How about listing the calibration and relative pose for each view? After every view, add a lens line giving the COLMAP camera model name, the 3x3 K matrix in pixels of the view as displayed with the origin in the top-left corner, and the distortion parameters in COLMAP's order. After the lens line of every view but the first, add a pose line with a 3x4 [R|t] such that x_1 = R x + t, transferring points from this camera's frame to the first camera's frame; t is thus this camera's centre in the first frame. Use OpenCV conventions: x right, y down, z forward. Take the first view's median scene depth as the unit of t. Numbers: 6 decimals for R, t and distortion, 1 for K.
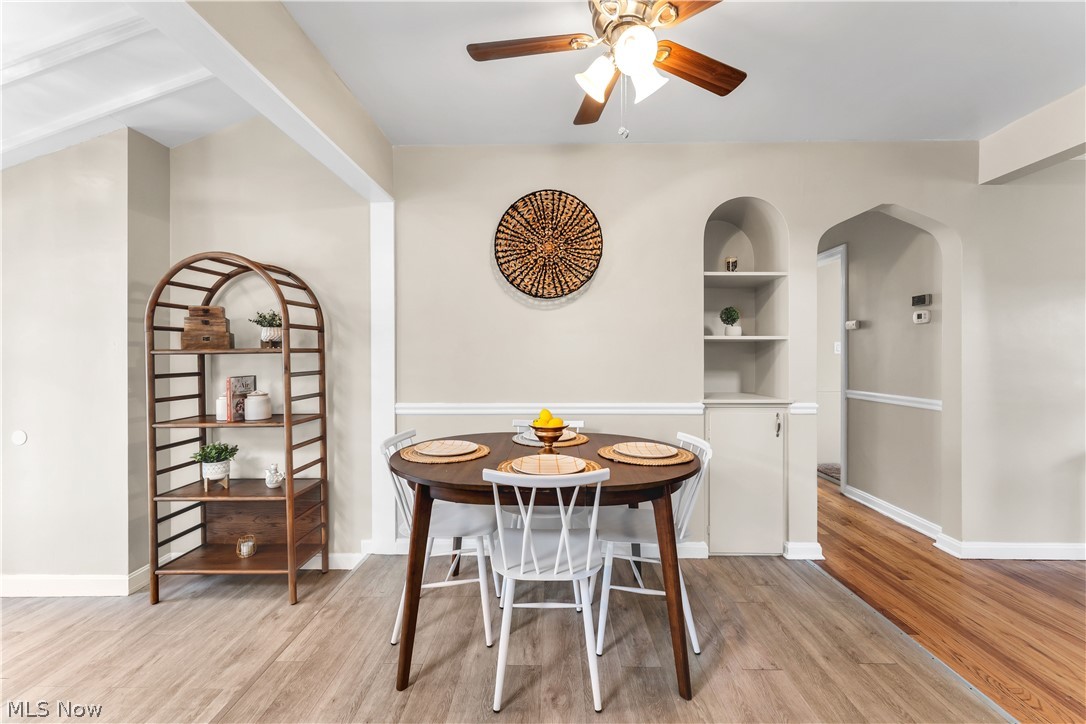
lens RADIAL K [[429.7, 0, 550.3], [0, 429.7, 358.4], [0, 0, 1]] dist [0.003161, 0.000400]
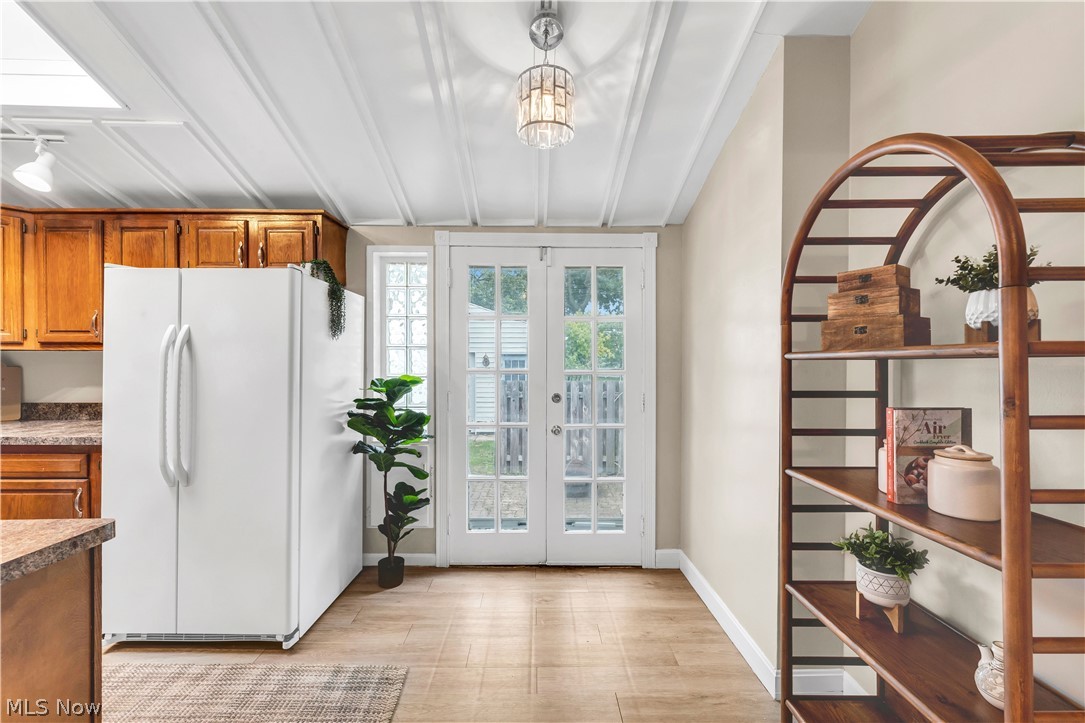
lens RADIAL K [[446.1, 0, 539.6], [0, 446.1, 361.6], [0, 0, 1]] dist [-0.001379, 0.000670]
pose [[0.020878, 0.002715, -0.999778, -0.242510], [-0.010633, 0.999940, 0.002494, -0.003996], [0.999725, 0.010578, 0.020906, 0.555301]]
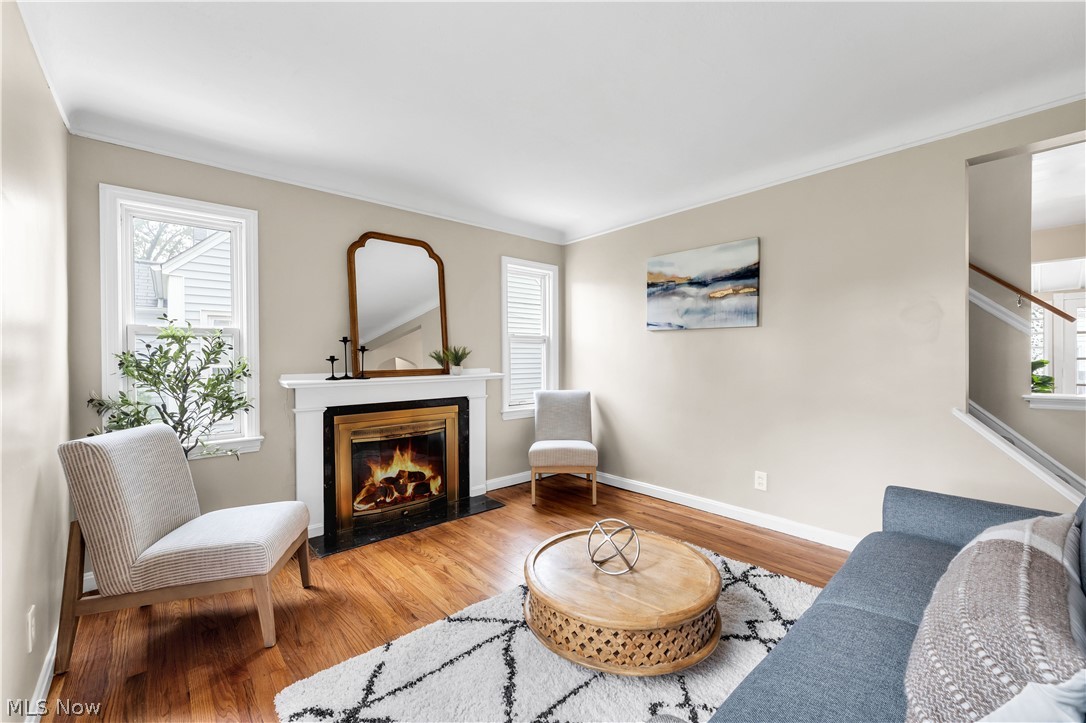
lens RADIAL K [[446.5, 0, 540.0], [0, 446.5, 359.2], [0, 0, 1]] dist [-0.001379, 0.000670]
pose [[-0.753428, 0.004867, -0.657513, 2.307131], [0.003438, 0.999988, 0.003463, 0.011329], [0.657522, 0.000349, -0.753435, 0.308072]]
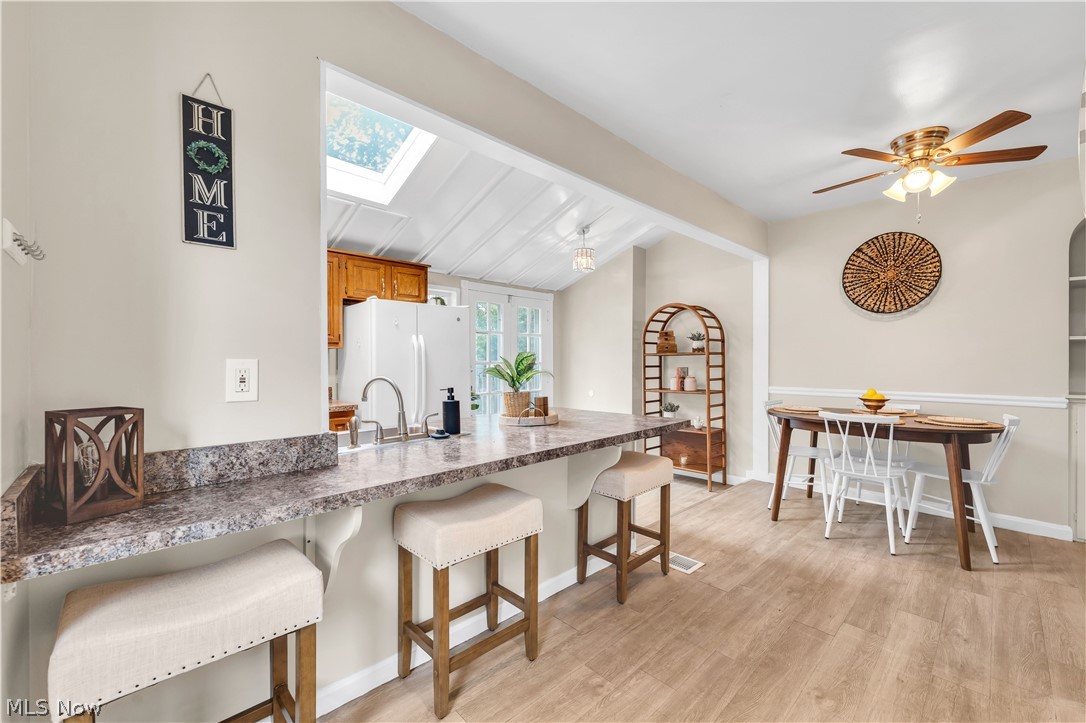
lens RADIAL K [[446.5, 0, 546.5], [0, 446.5, 361.9], [0, 0, 1]] dist [-0.001379, 0.000670]
pose [[0.703430, 0.004021, -0.710753, 0.236925], [-0.007163, 0.999973, -0.001432, 0.023898], [0.710728, 0.006099, 0.703440, -0.753480]]
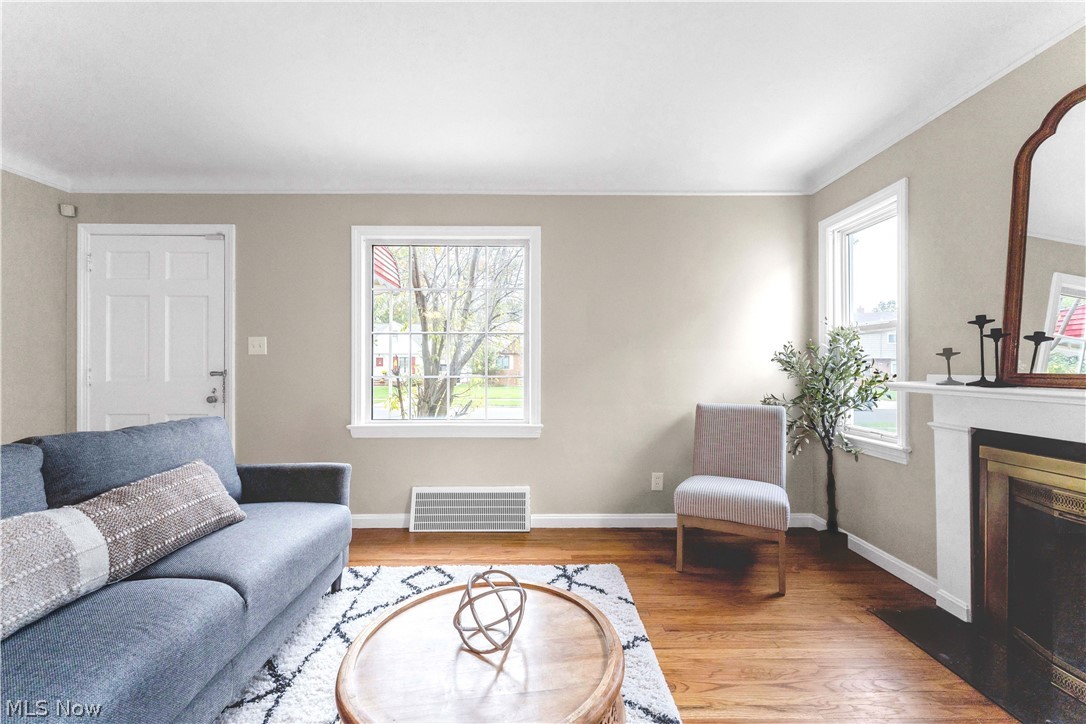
lens RADIAL K [[435.7, 0, 549.9], [0, 435.7, 361.7], [0, 0, 1]] dist [0.000894, -0.000757]
pose [[-0.023381, 0.005570, 0.999711, 1.190877], [0.005315, 0.999971, -0.005447, 0.029202], [-0.999712, 0.005187, -0.023410, -0.239186]]
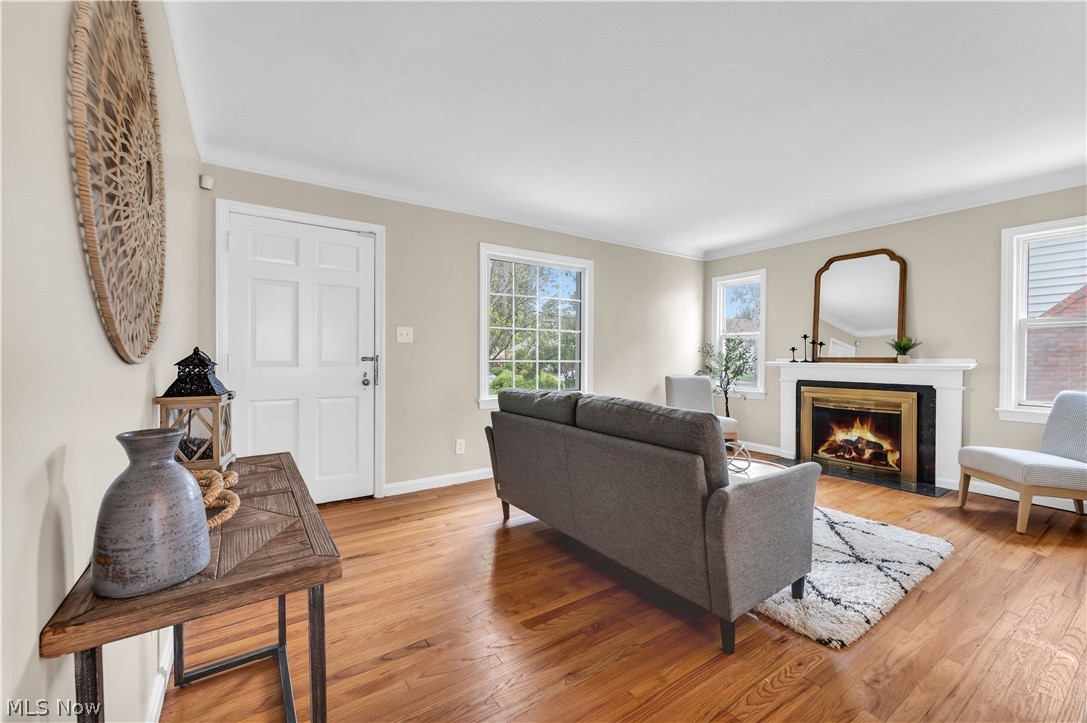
lens RADIAL K [[446.9, 0, 547.7], [0, 446.9, 356.2], [0, 0, 1]] dist [-0.001379, 0.000670]
pose [[-0.578666, -0.003753, 0.815556, 0.992006], [-0.000545, 0.999991, 0.004214, 0.035990], [-0.815564, 0.001994, -0.578663, 1.001678]]
